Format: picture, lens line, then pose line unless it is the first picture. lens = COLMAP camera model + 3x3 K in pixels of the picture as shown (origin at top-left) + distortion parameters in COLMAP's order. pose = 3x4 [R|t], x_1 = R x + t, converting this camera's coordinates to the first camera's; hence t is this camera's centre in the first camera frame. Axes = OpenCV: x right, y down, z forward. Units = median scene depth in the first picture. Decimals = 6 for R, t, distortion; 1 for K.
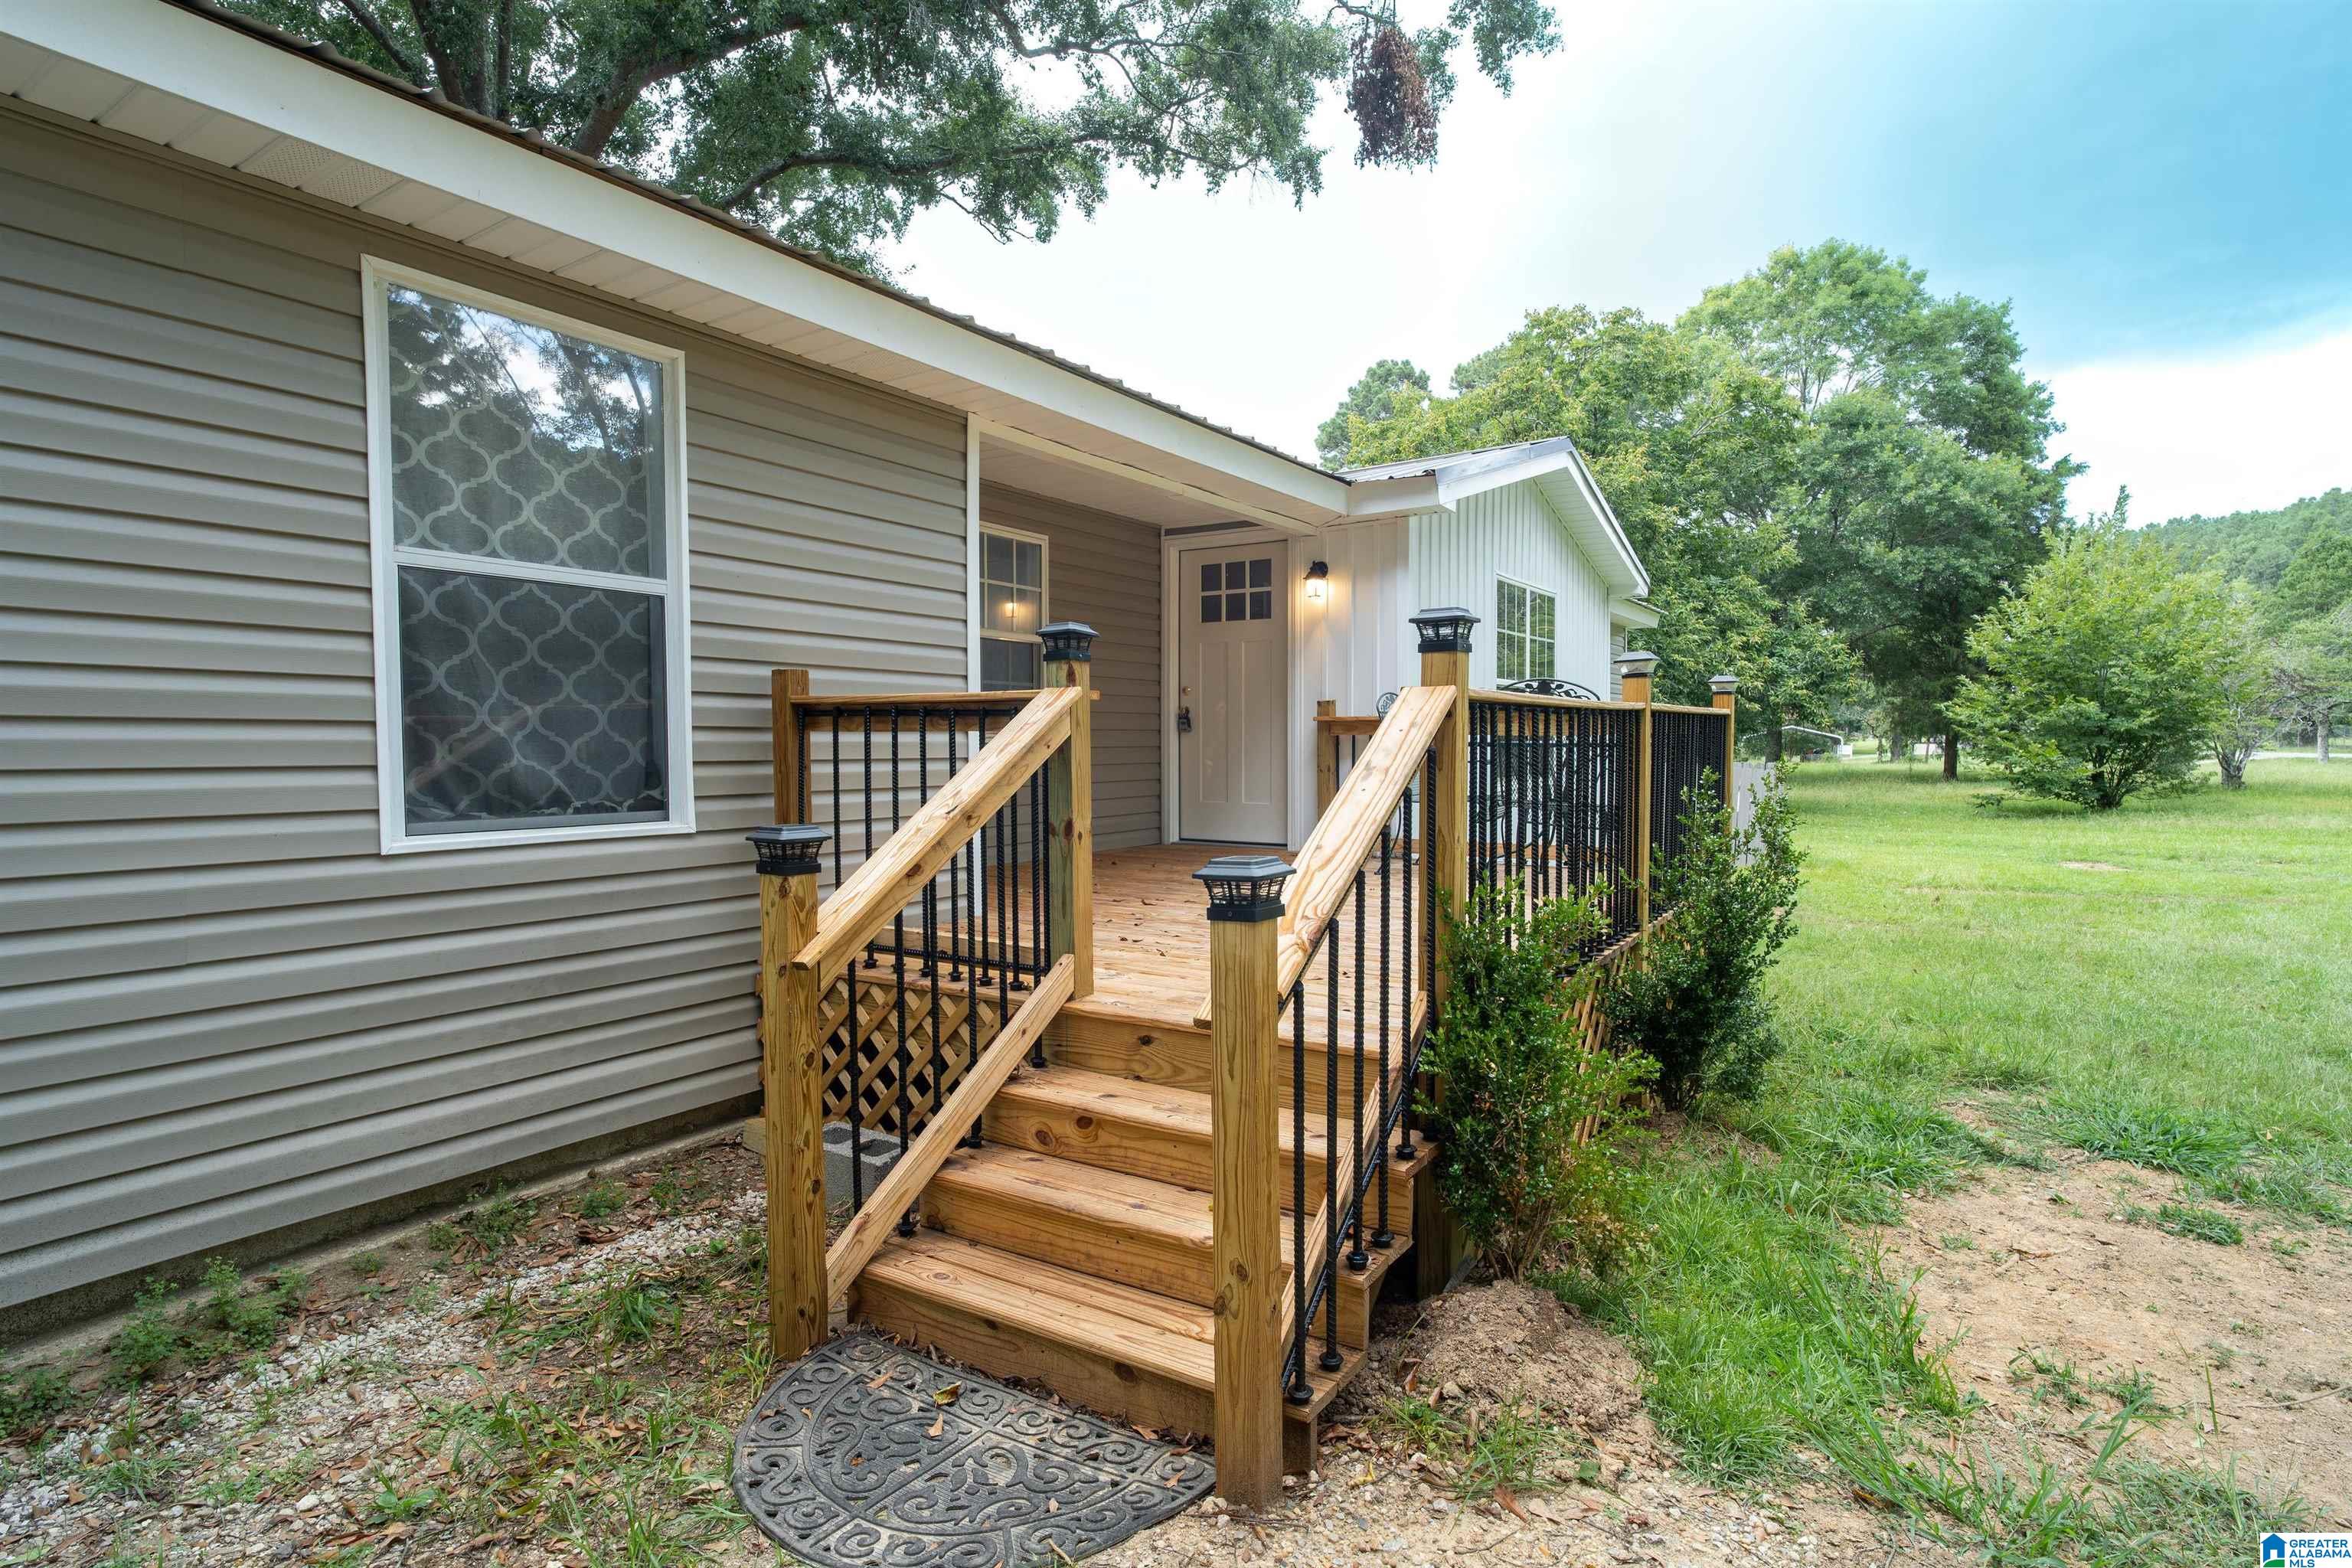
lens RADIAL K [[1188.9, 0, 1176.0], [0, 1188.9, 784.0], [0, 0, 1]] dist [0.001114, 0.000668]
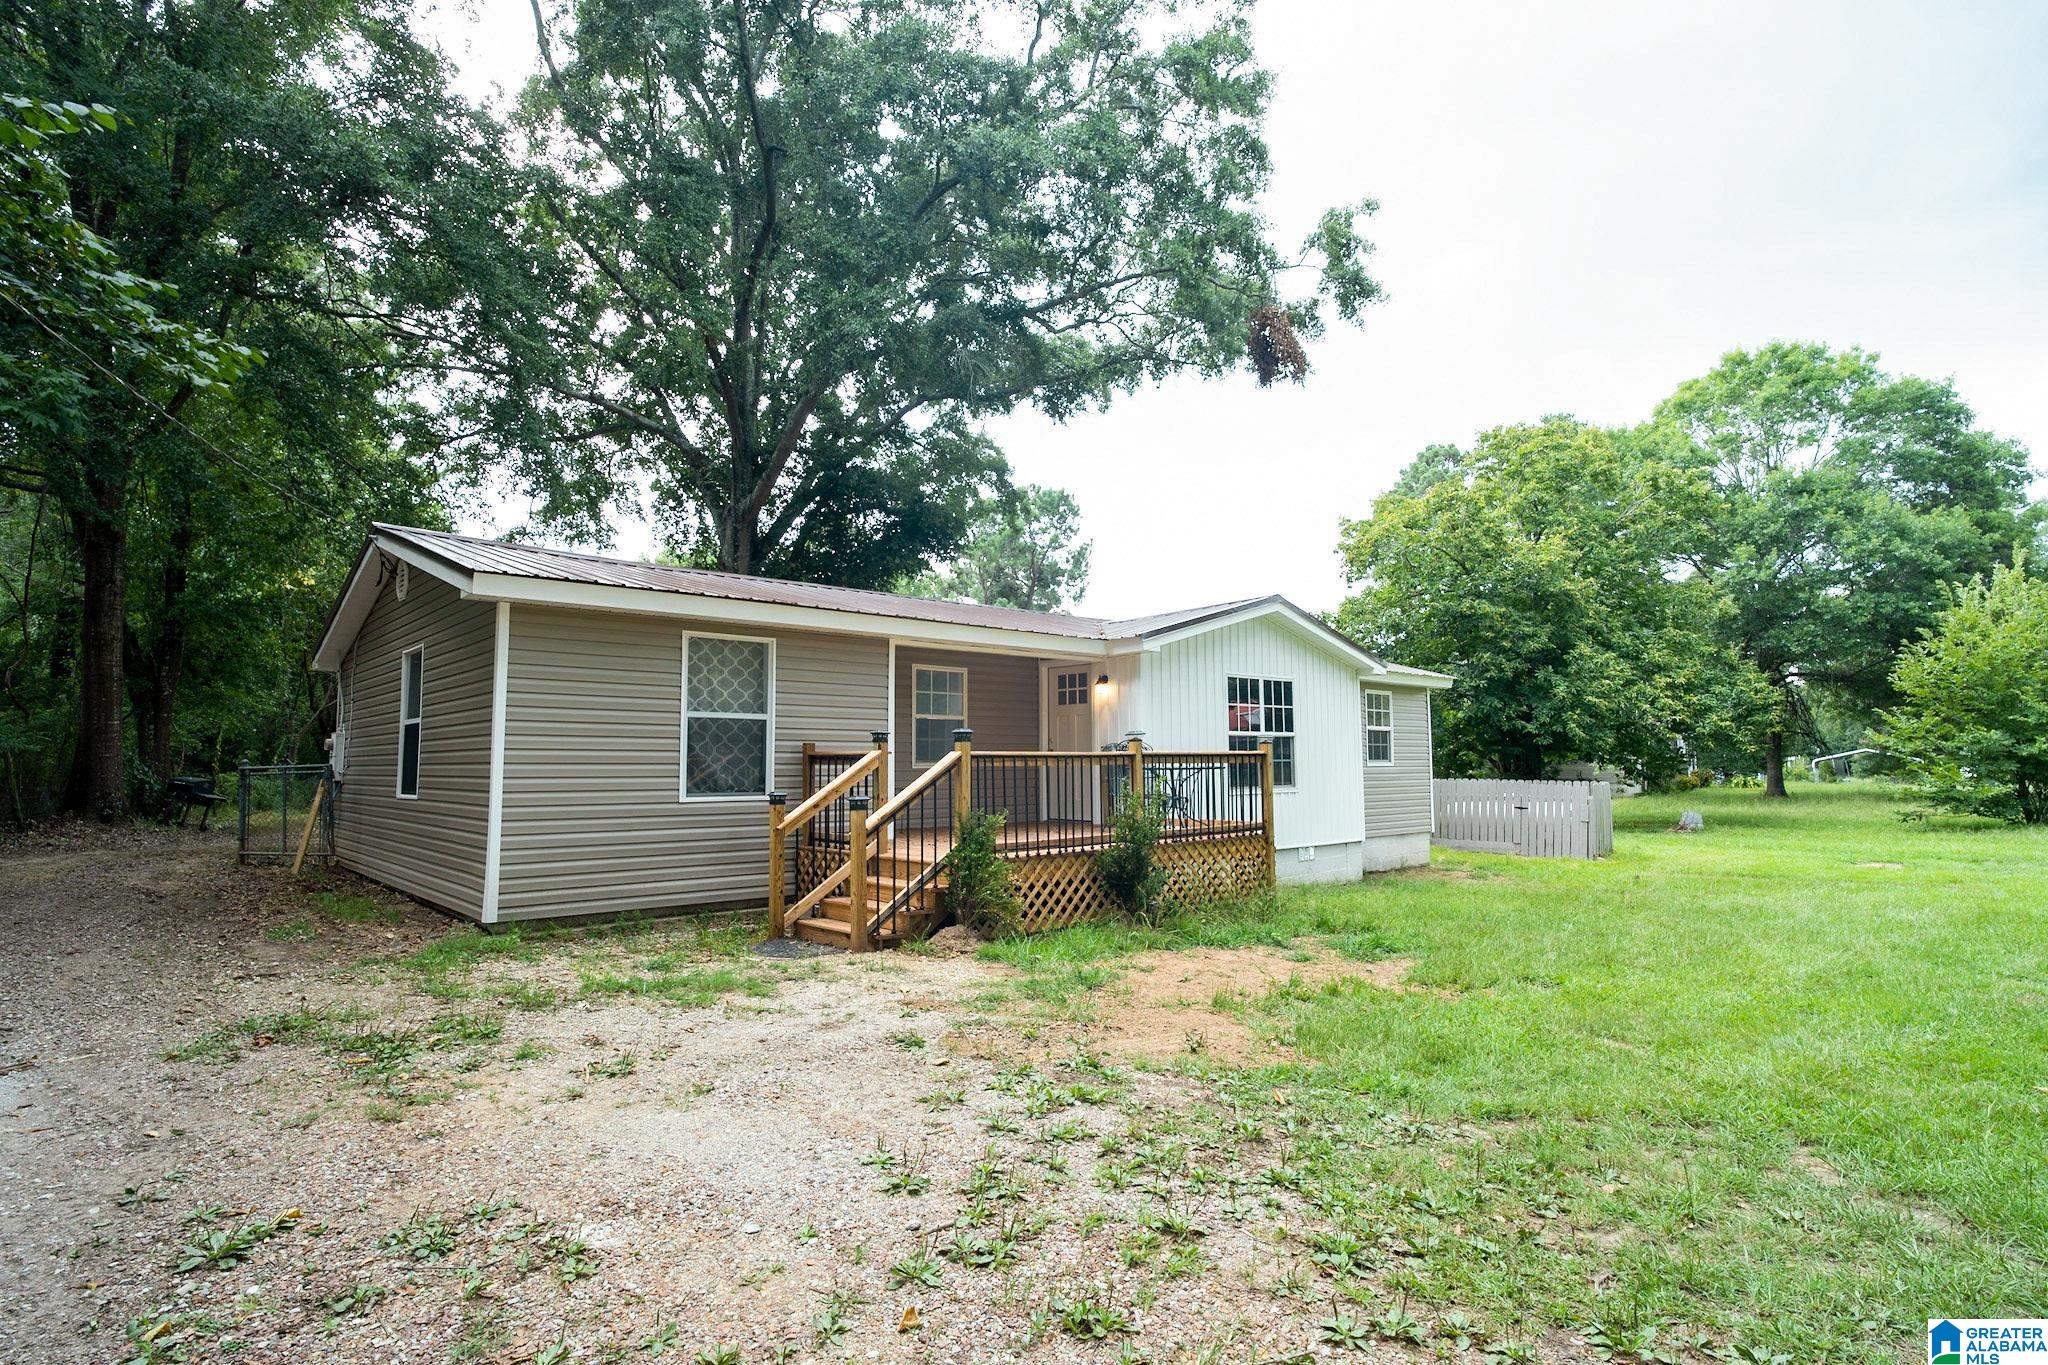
lens RADIAL K [[990.5, 0, 1024.0], [0, 990.5, 682.5], [0, 0, 1]] dist [0.023742, 0.000326]
pose [[0.968824, -0.027072, -0.246268, 0.103951], [-0.003040, 0.992638, -0.121079, 0.006232], [0.247733, 0.118053, 0.961609, -0.159649]]
